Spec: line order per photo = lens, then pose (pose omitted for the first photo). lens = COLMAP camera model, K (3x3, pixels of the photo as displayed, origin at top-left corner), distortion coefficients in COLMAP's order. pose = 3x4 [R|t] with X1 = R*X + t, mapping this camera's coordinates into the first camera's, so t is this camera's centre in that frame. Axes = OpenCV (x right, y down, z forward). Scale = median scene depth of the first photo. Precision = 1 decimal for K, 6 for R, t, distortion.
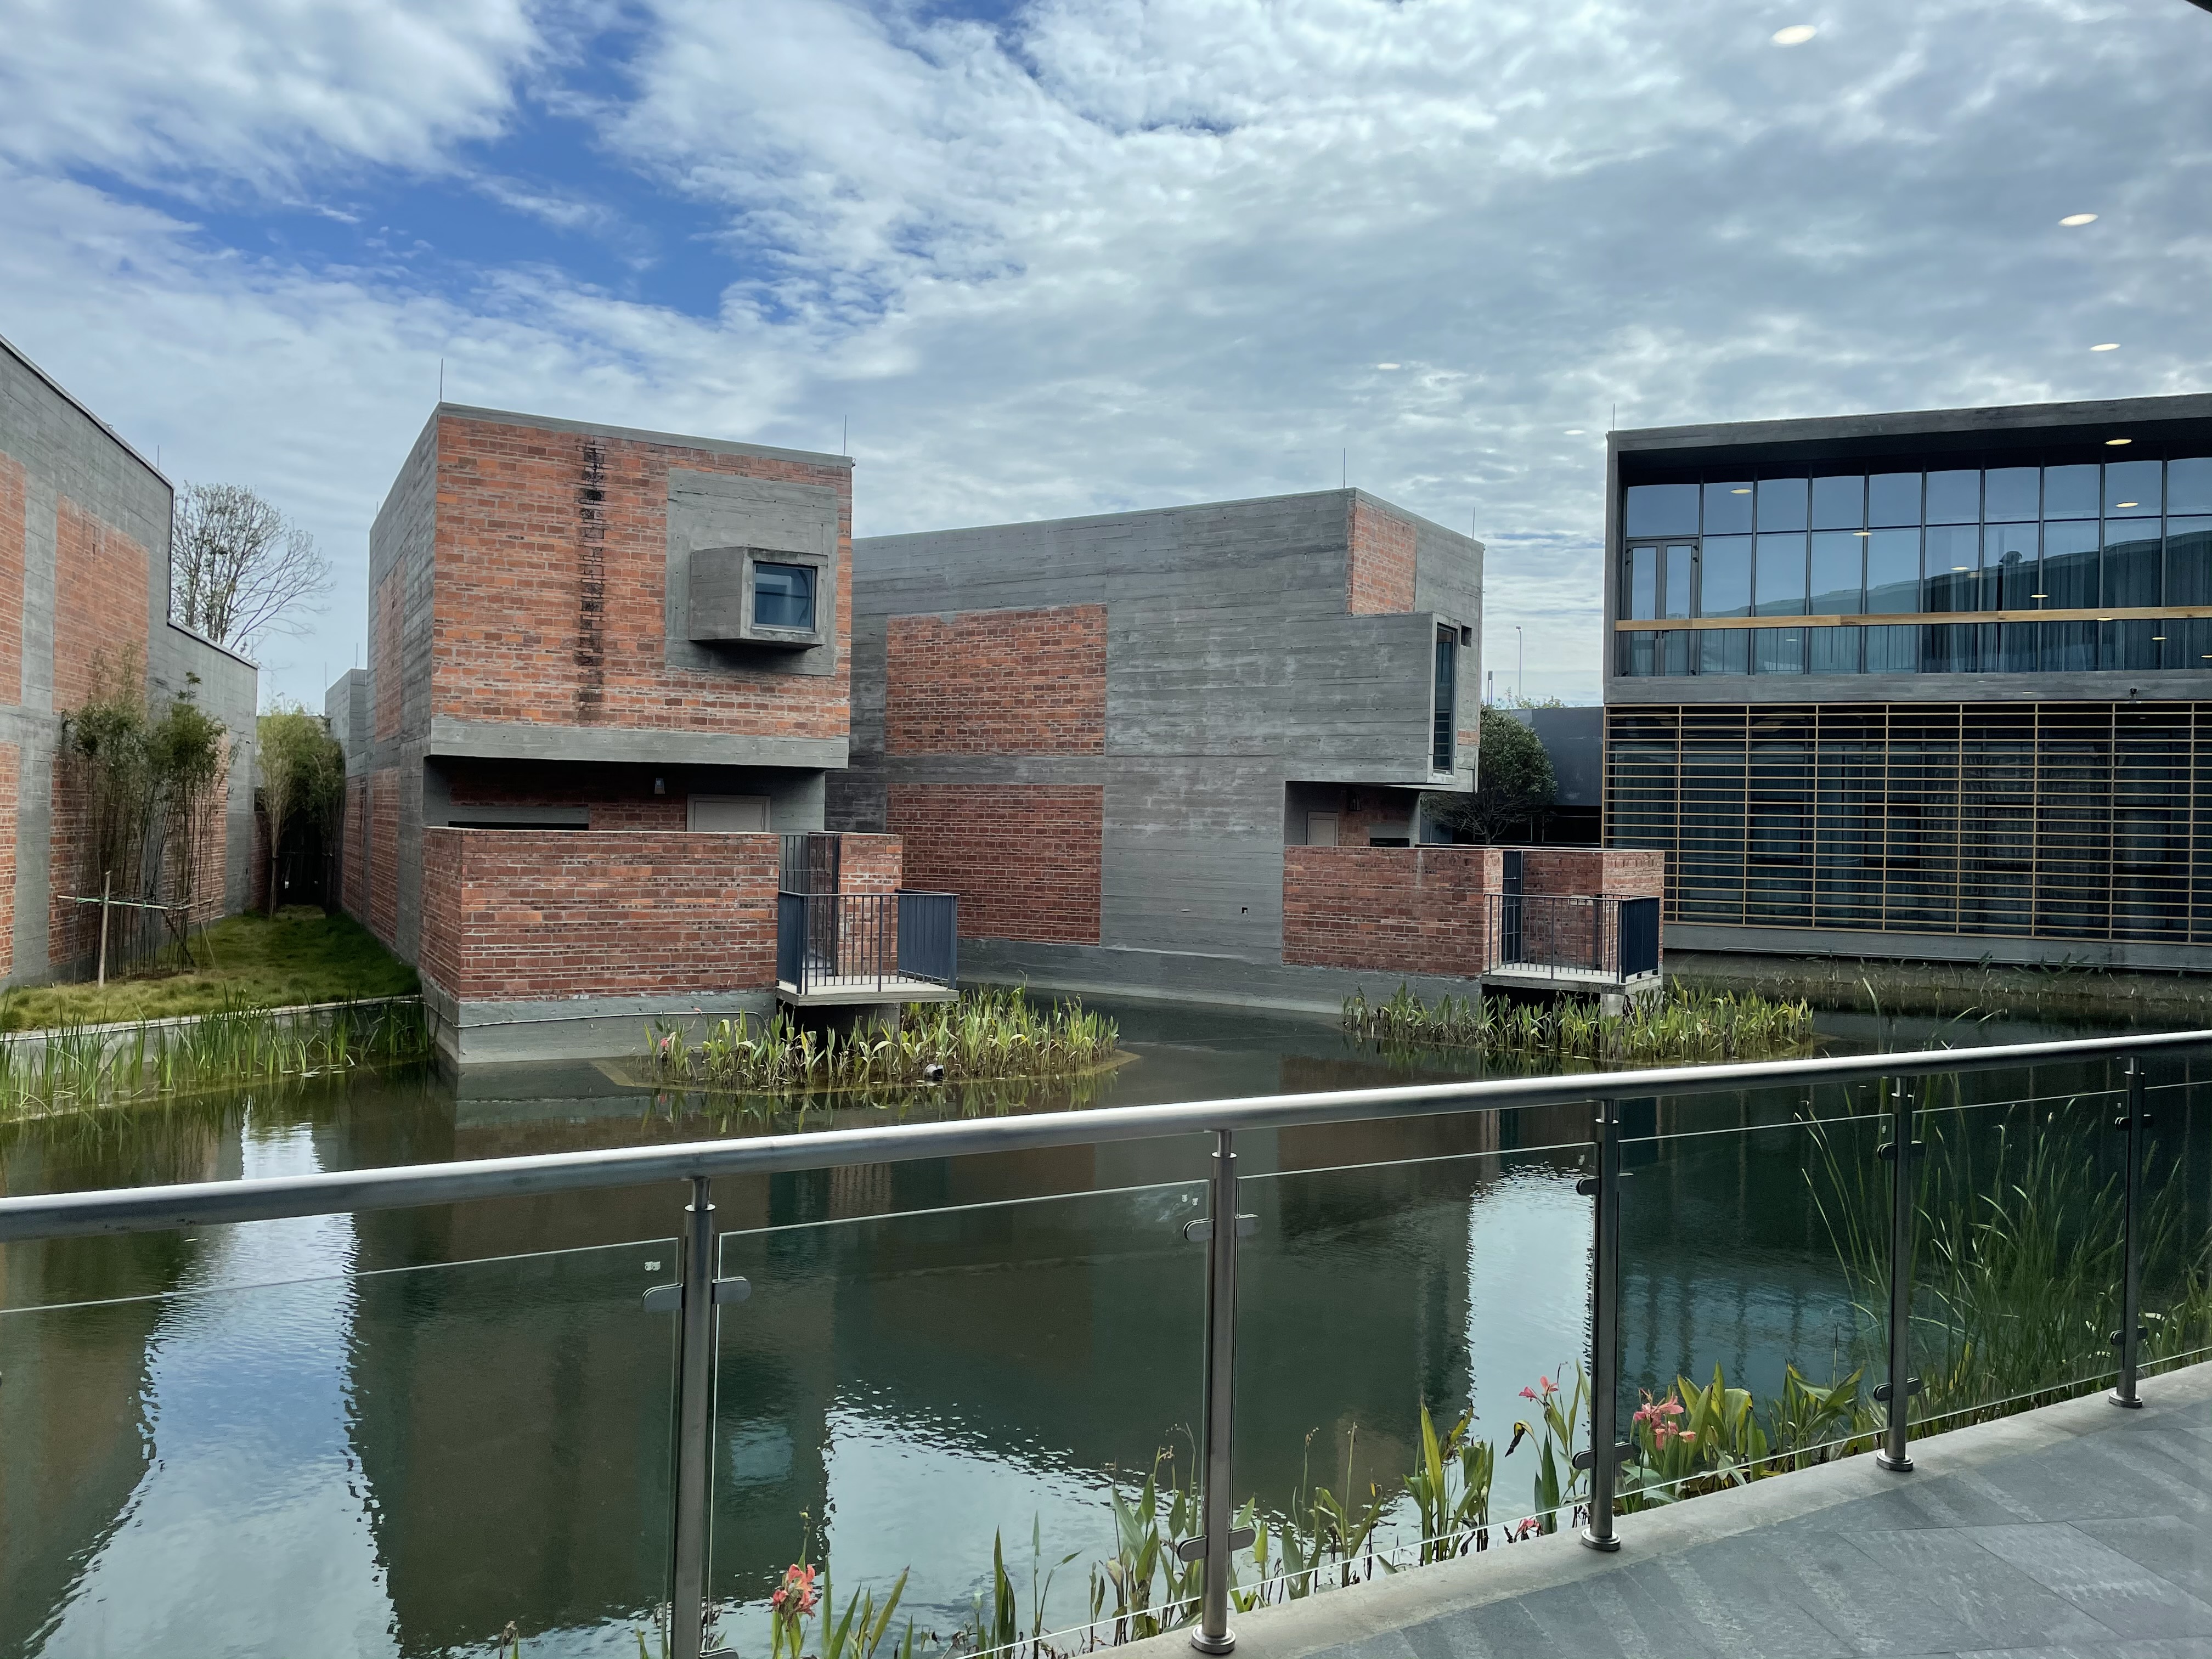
lens RADIAL K [[1680.4, 0, 1100.8], [0, 1680.4, 821.7], [0, 0, 1]] dist [0.070629, -0.000232]
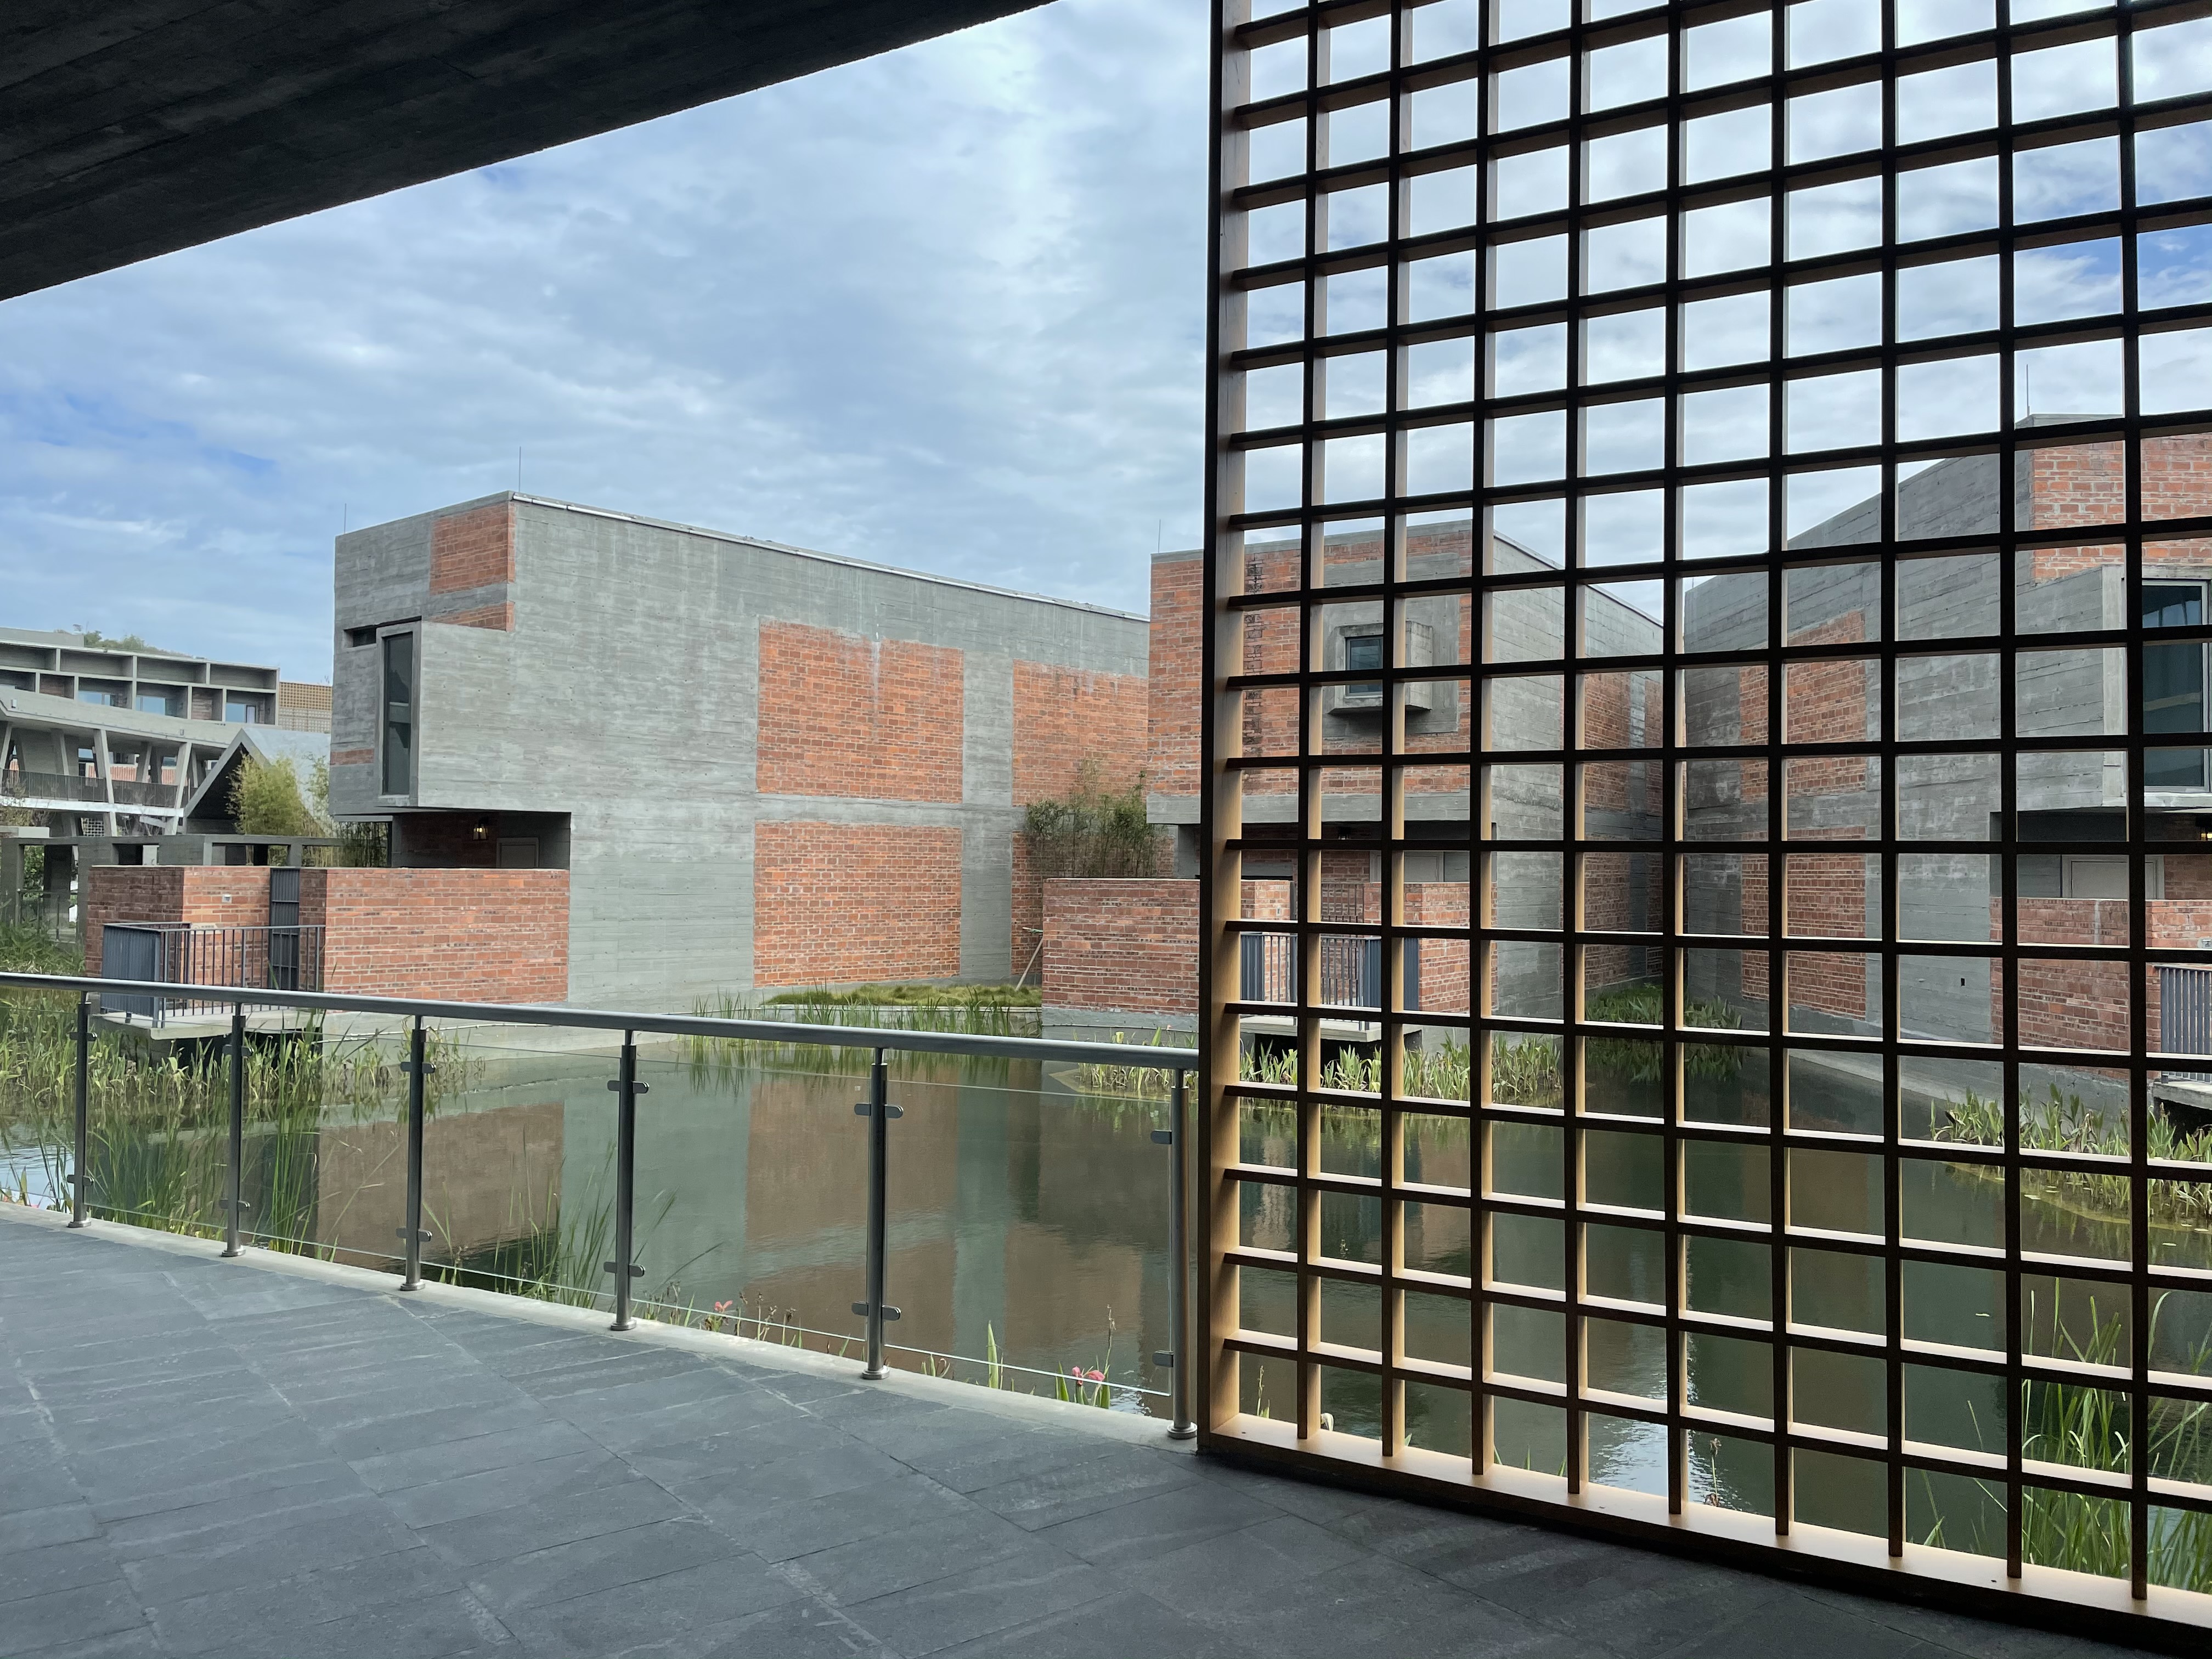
lens RADIAL K [[1680.4, 0, 1098.9], [0, 1680.4, 836.9], [0, 0, 1]] dist [0.070629, -0.000232]
pose [[0.496866, -0.032433, -0.867221, 0.767409], [0.001261, 0.999327, -0.036651, 0.019654], [0.867826, 0.017117, 0.496572, 0.354451]]
